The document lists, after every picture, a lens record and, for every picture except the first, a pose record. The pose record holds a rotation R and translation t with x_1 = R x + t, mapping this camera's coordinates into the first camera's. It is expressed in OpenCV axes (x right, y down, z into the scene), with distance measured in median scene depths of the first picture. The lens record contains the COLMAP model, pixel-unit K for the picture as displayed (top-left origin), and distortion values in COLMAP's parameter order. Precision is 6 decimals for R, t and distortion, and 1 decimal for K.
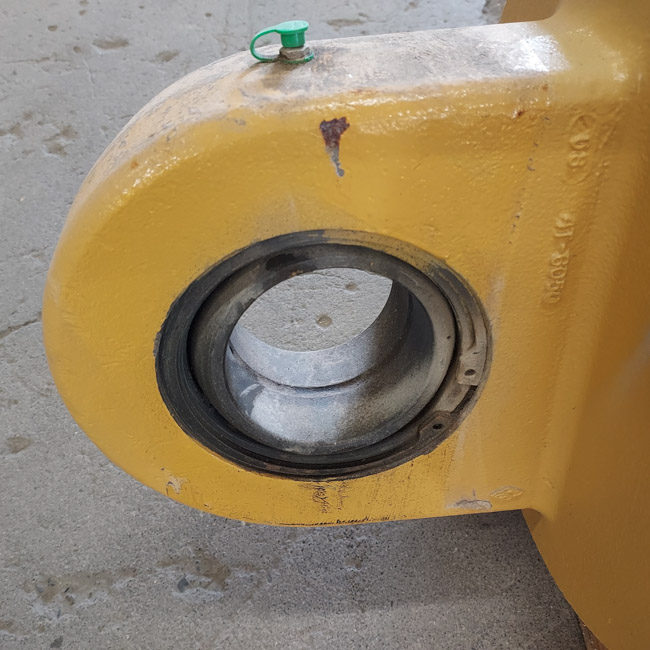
lens RADIAL K [[666.6, 0, 325.0], [0, 666.6, 325.0], [0, 0, 1]] dist [0.055597, -0.005462]
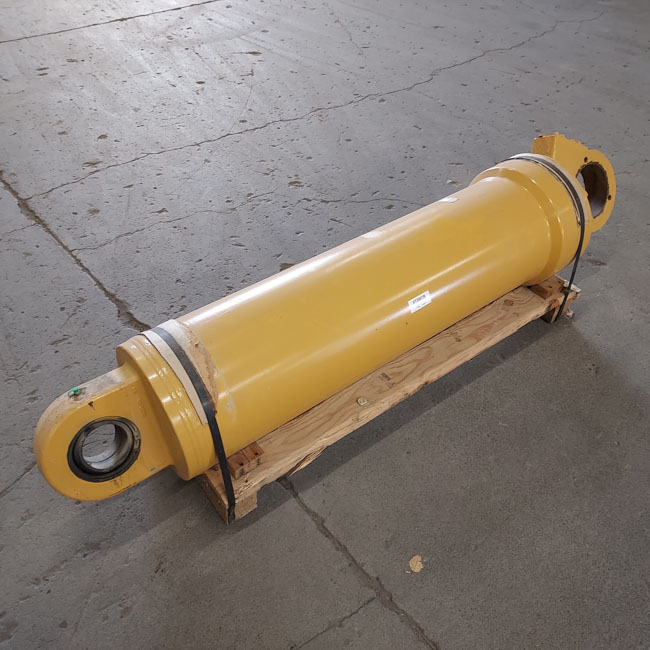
lens RADIAL K [[666.6, 0, 325.0], [0, 666.6, 325.0], [0, 0, 1]] dist [0.055597, -0.005462]
pose [[0.851583, -0.336044, 0.402345, -0.253639], [0.423966, 0.892904, -0.151579, 0.574896], [-0.308318, 0.299662, 0.902852, -3.437007]]
